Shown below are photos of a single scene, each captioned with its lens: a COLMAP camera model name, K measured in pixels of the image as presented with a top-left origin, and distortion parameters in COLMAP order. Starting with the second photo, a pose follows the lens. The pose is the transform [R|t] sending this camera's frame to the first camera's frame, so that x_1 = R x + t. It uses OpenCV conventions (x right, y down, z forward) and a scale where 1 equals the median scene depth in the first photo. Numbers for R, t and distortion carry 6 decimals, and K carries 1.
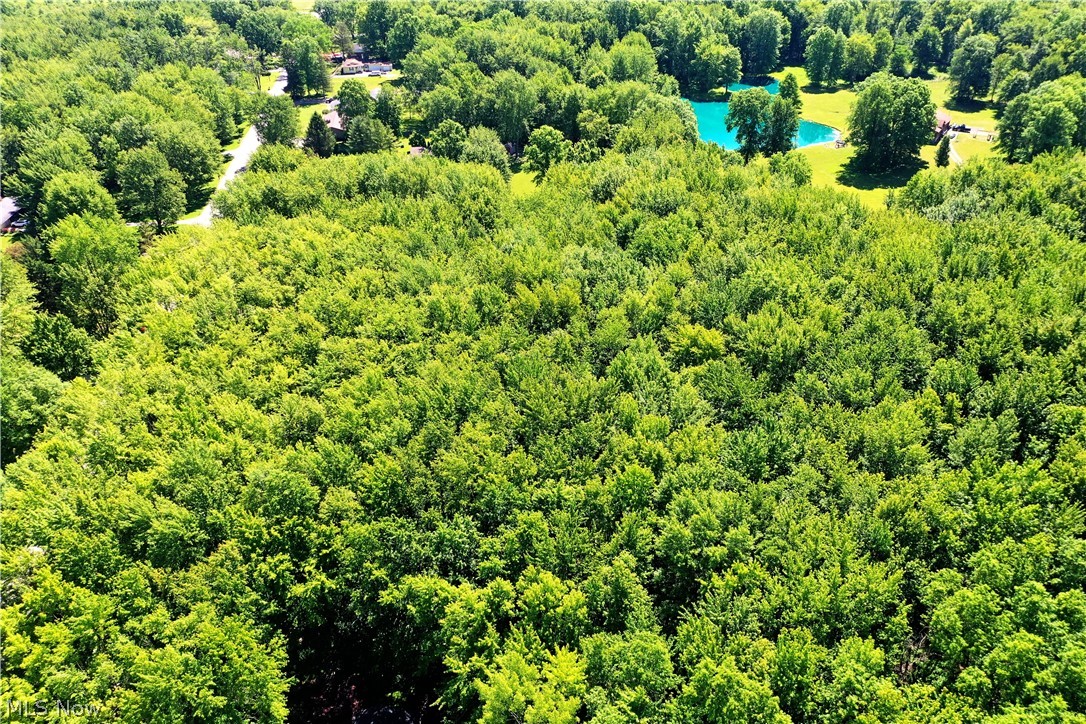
lens RADIAL K [[872.2, 0, 543.1], [0, 872.2, 361.3], [0, 0, 1]] dist [0.030171, 0.002226]
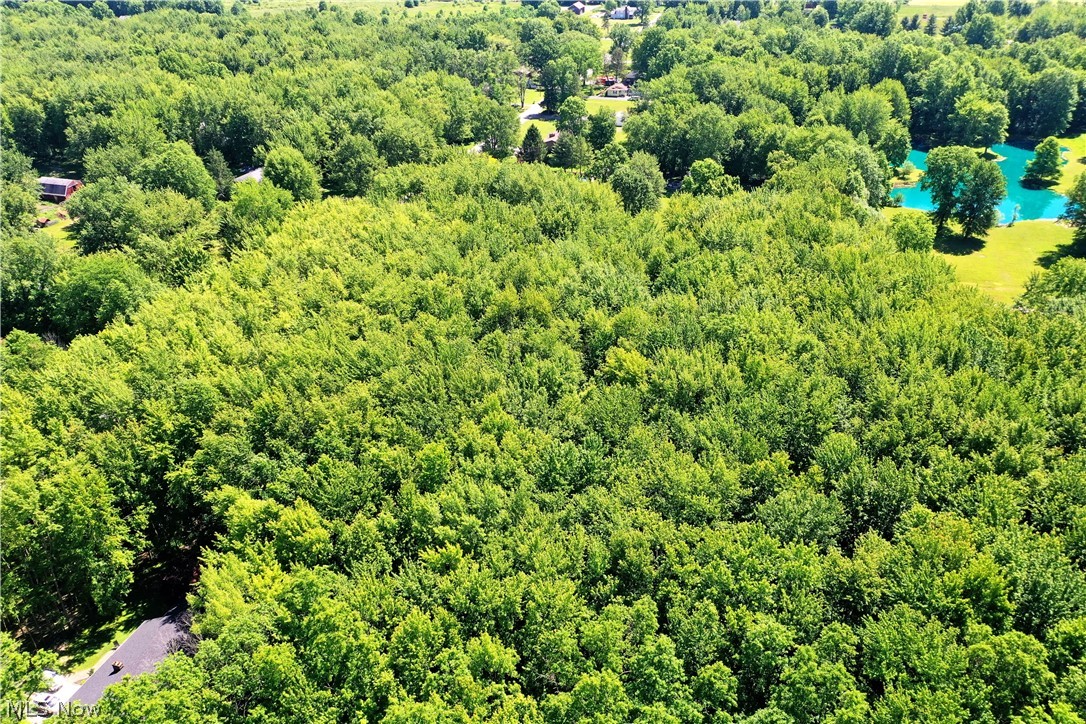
lens RADIAL K [[872.2, 0, 543.7], [0, 872.2, 363.4], [0, 0, 1]] dist [0.030171, 0.002226]
pose [[0.907694, 0.206339, -0.365397, 0.213836], [-0.217719, 0.975957, 0.010278, -0.007028], [0.358733, 0.070225, 0.930795, 0.008360]]
